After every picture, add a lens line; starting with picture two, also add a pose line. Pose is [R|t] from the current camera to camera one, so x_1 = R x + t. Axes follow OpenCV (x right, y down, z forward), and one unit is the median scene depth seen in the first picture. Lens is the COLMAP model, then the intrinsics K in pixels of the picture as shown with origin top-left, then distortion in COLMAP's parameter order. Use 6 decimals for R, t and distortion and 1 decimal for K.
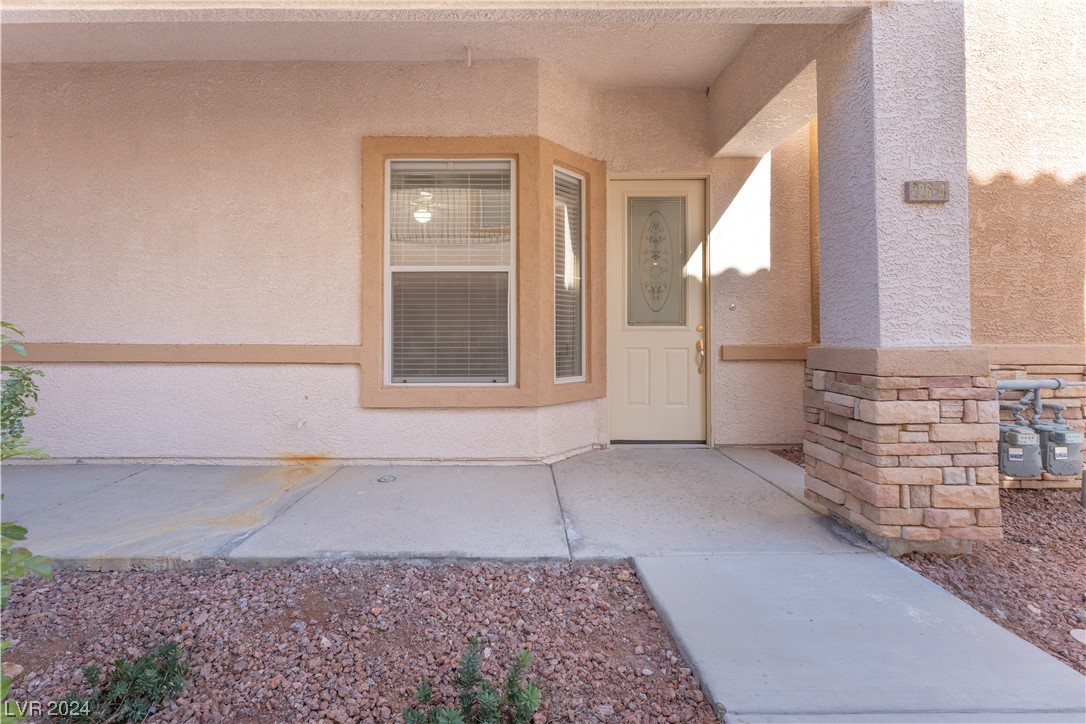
lens RADIAL K [[477.7, 0, 521.3], [0, 477.7, 333.4], [0, 0, 1]] dist [-0.002549, -0.000611]
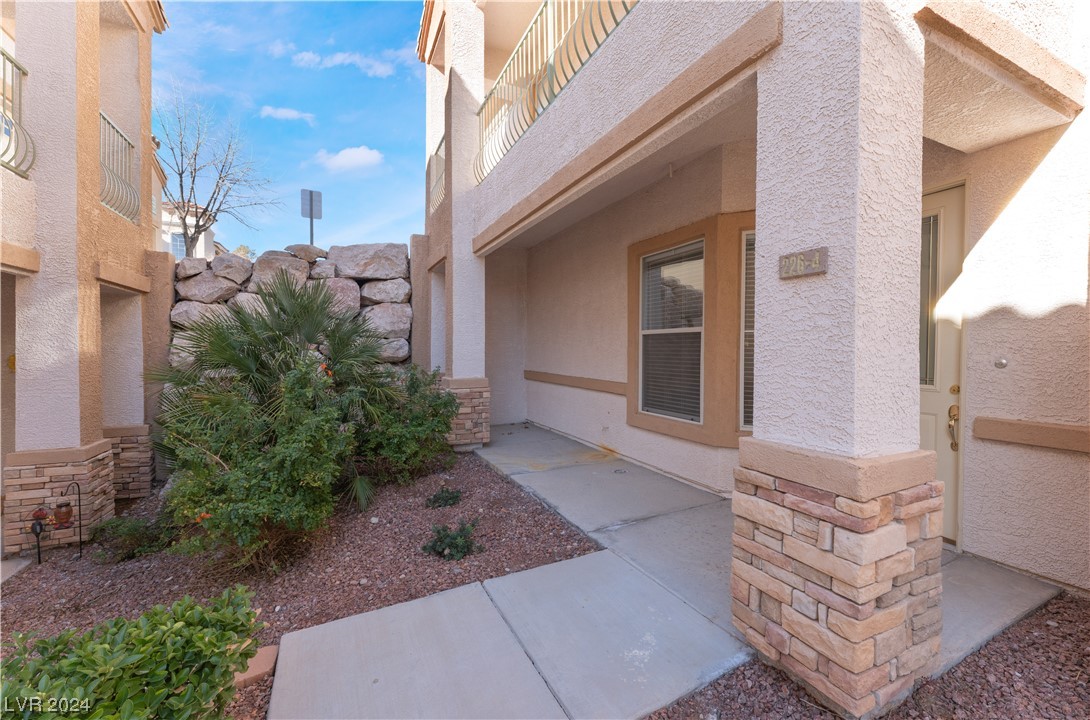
lens RADIAL K [[446.8, 0, 545.0], [0, 446.8, 360.0], [0, 0, 1]] dist [-0.002722, -0.000181]
pose [[0.423409, 0.024780, -0.905600, 1.066376], [0.005350, 0.999540, 0.029852, -0.118856], [0.905923, -0.017485, 0.423082, 0.194787]]
